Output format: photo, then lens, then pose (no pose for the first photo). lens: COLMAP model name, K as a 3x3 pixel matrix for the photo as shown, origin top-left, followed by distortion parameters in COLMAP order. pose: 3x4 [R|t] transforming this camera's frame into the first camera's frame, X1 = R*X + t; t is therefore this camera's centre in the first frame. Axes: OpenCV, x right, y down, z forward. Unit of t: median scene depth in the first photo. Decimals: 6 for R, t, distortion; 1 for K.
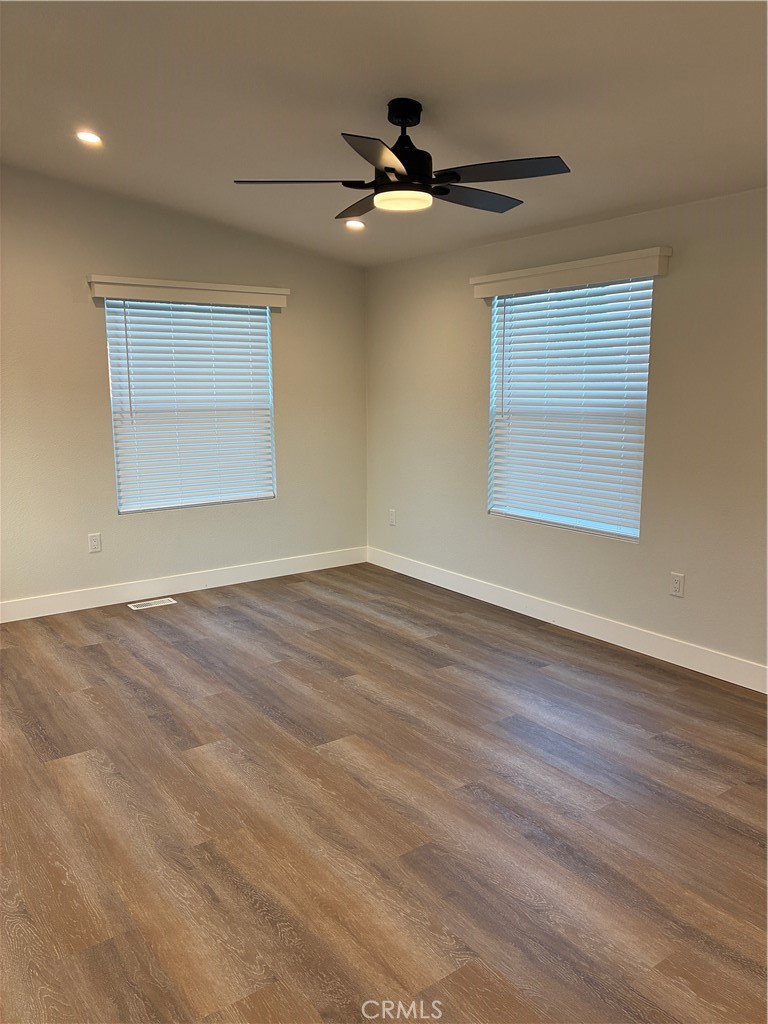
lens RADIAL K [[785.1, 0, 384.0], [0, 785.1, 512.0], [0, 0, 1]] dist [0.046193, -0.072099]
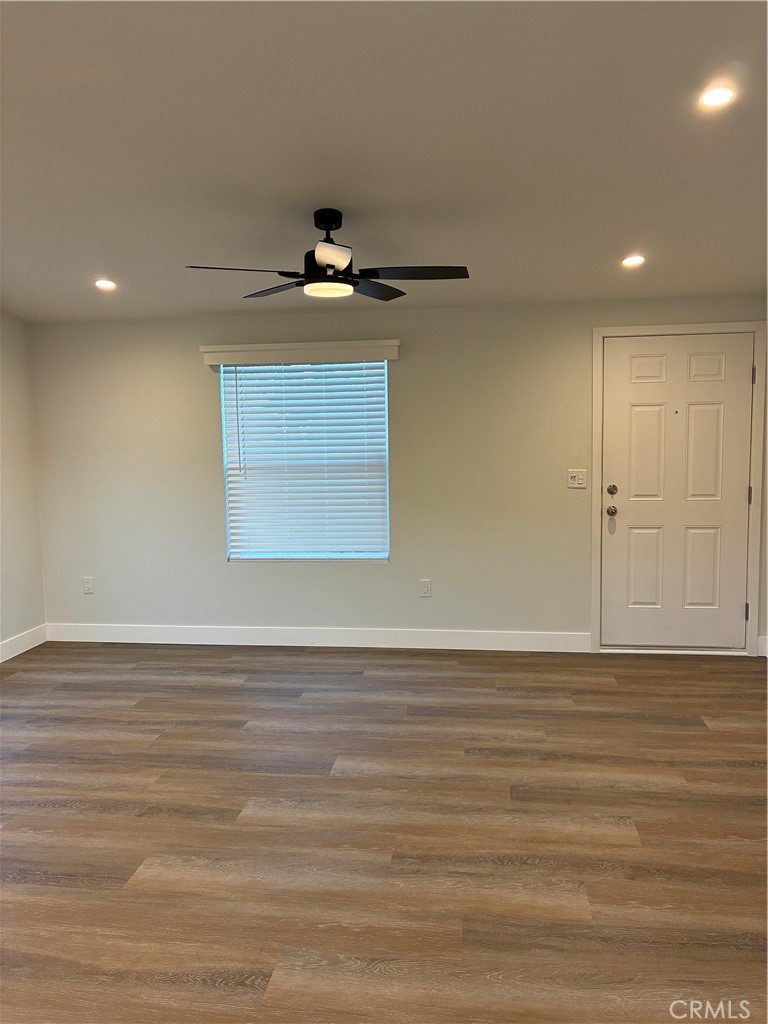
lens RADIAL K [[785.1, 0, 384.0], [0, 785.1, 512.0], [0, 0, 1]] dist [0.046193, -0.072099]
pose [[0.680940, -0.084074, 0.727497, -0.625018], [0.136648, 0.990529, -0.013431, -0.027813], [-0.719478, 0.108557, 0.685979, 0.124080]]
